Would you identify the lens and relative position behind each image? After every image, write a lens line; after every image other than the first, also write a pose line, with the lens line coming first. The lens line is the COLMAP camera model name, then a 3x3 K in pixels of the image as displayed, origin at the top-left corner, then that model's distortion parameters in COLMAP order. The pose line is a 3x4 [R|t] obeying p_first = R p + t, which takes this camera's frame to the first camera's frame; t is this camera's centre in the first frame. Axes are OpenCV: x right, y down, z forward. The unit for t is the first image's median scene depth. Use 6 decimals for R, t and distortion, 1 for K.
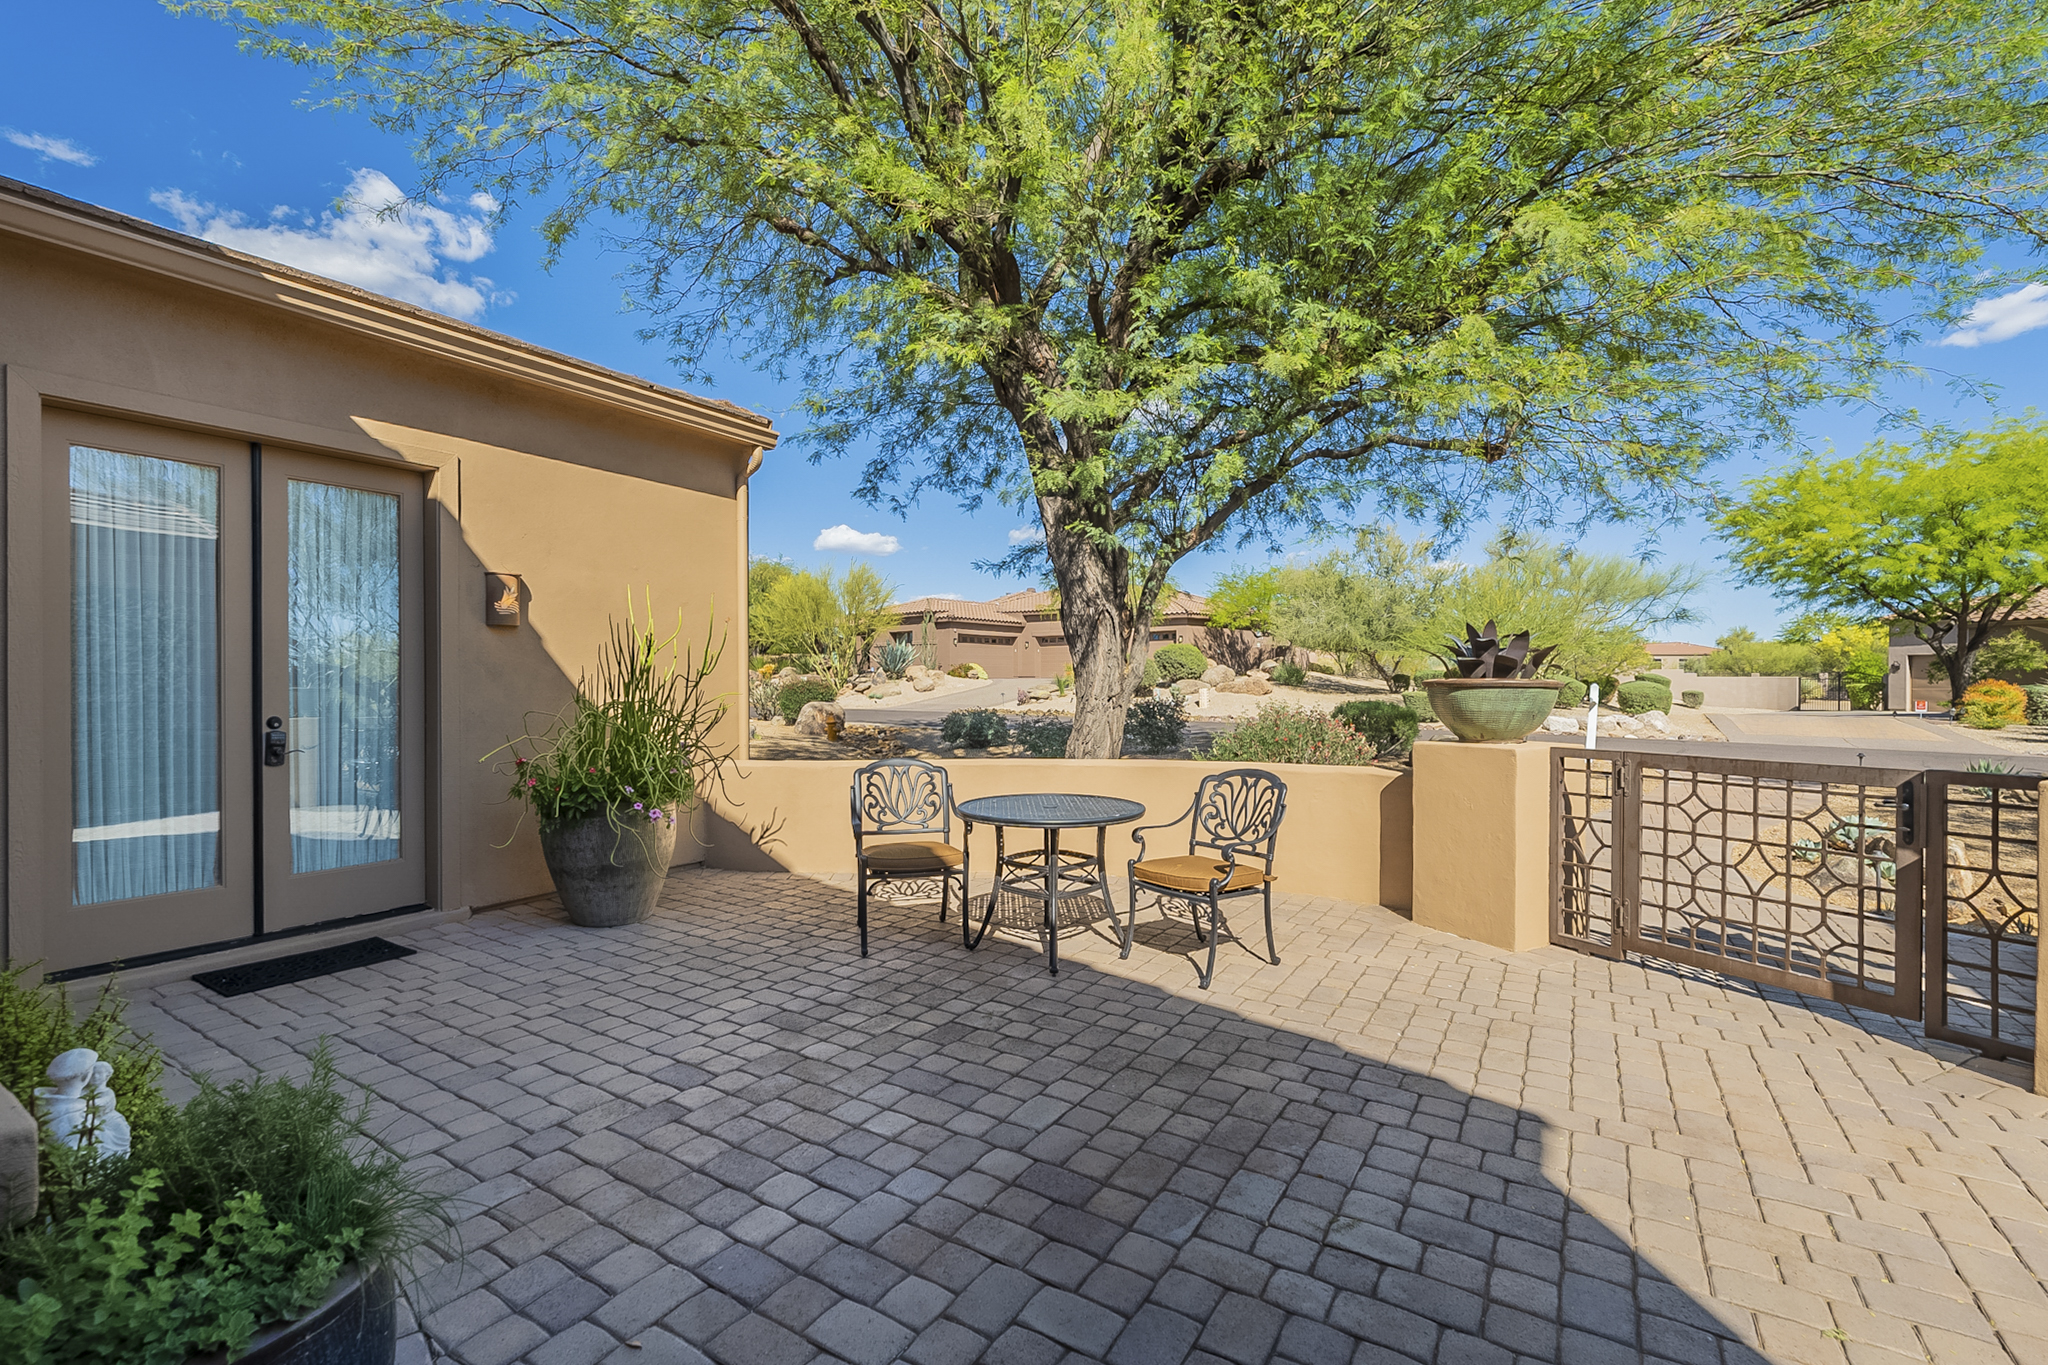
lens RADIAL K [[901.1, 0, 1022.8], [0, 901.1, 678.2], [0, 0, 1]] dist [-0.006315, -0.000501]
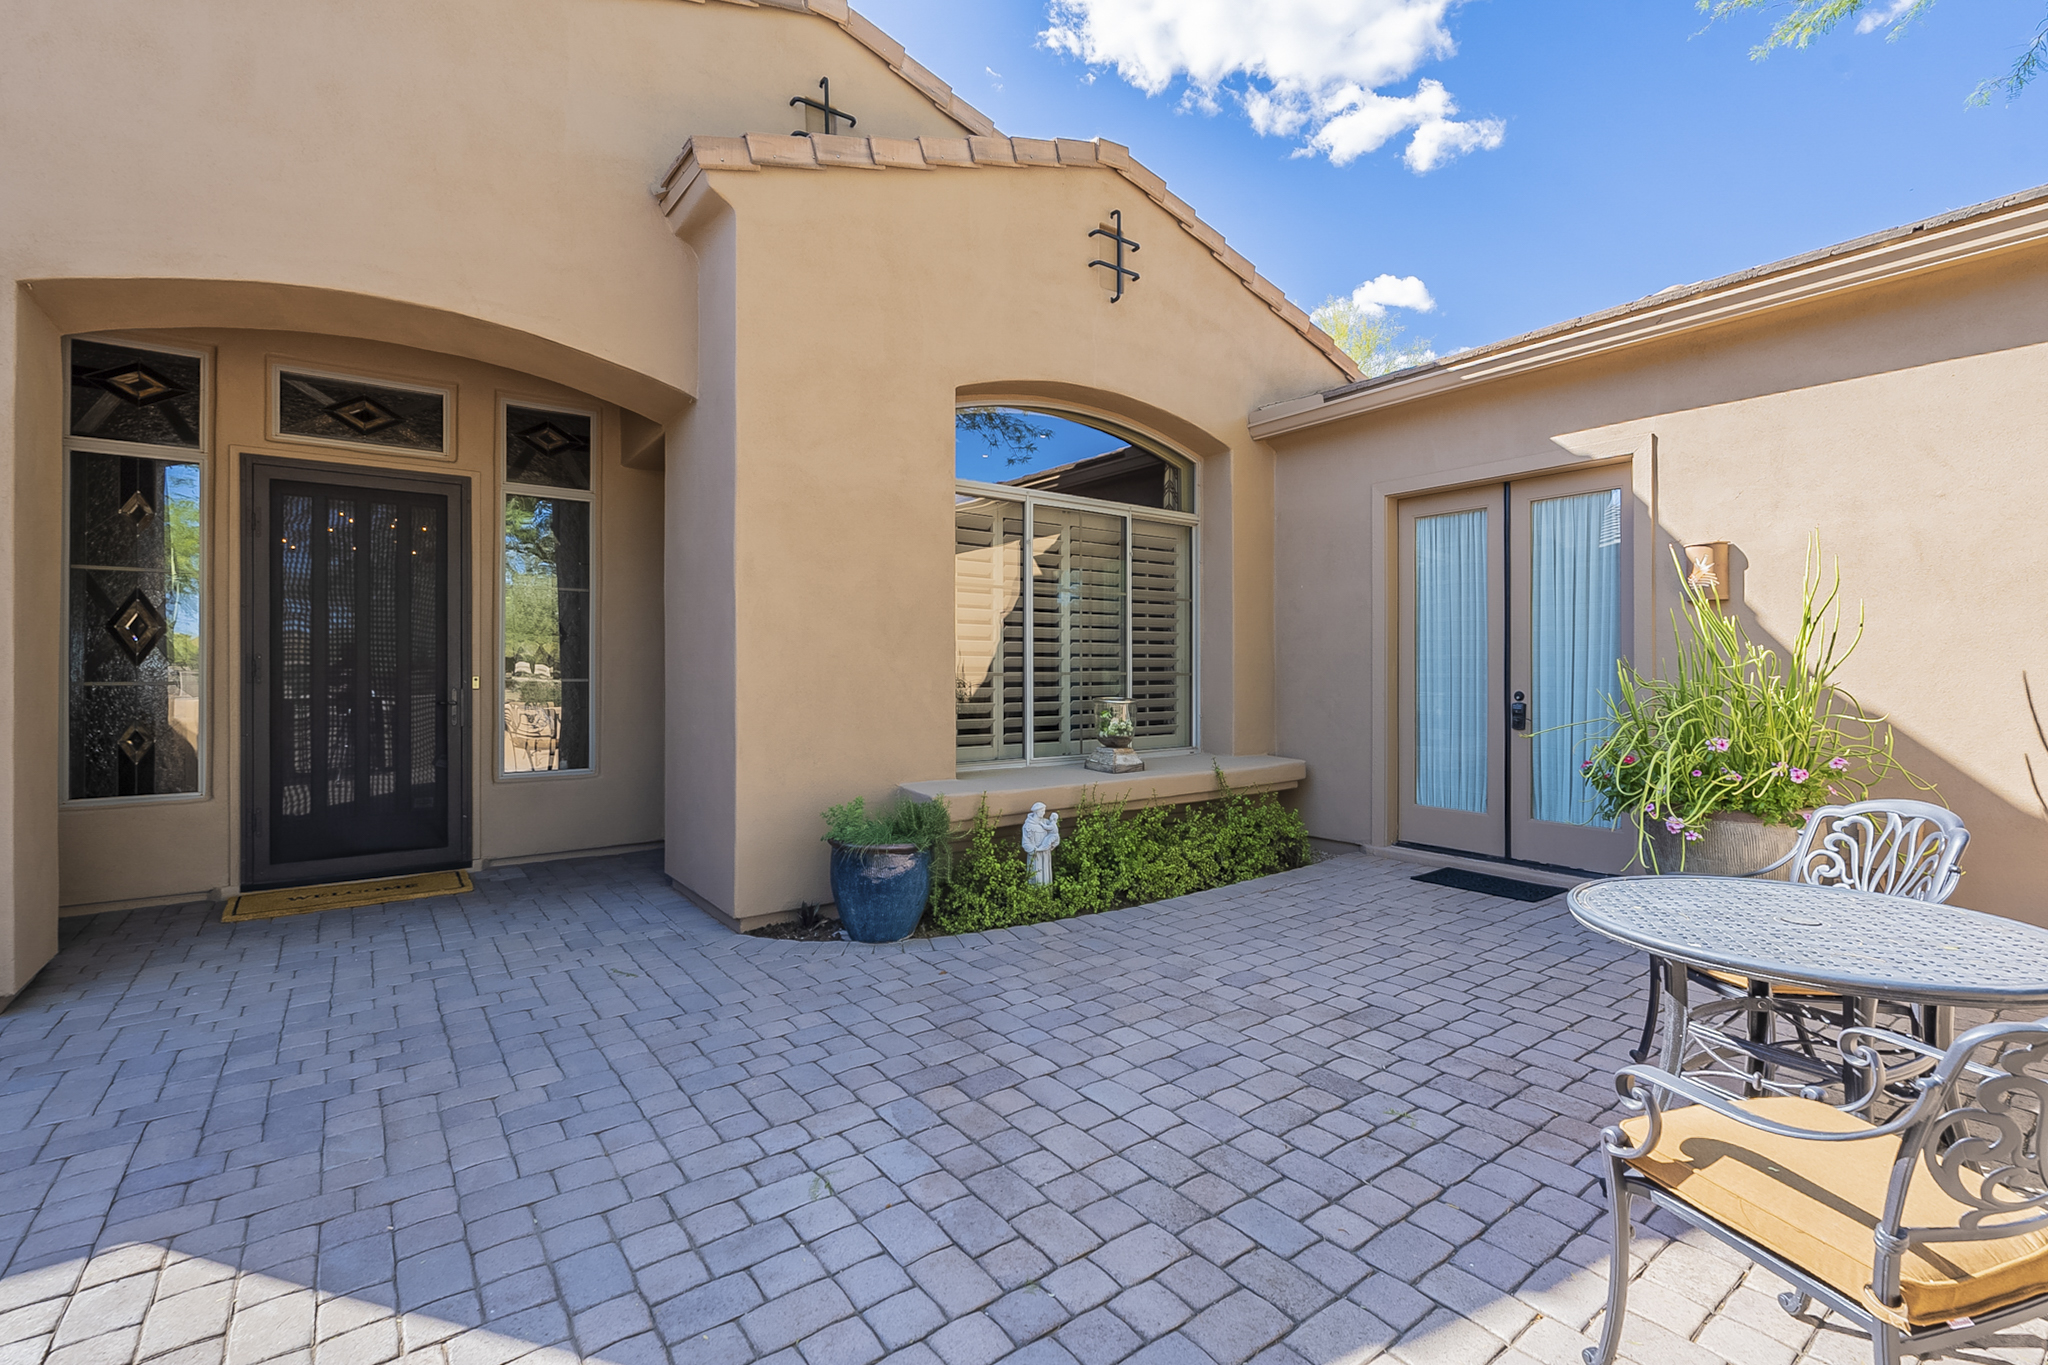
lens RADIAL K [[901.1, 0, 1022.8], [0, 901.1, 678.2], [0, 0, 1]] dist [-0.006315, -0.000501]
pose [[-0.357419, 0.010414, -0.933886, 0.853634], [0.008617, 0.999932, 0.007852, 0.008675], [0.933904, -0.005240, -0.357485, 1.101135]]
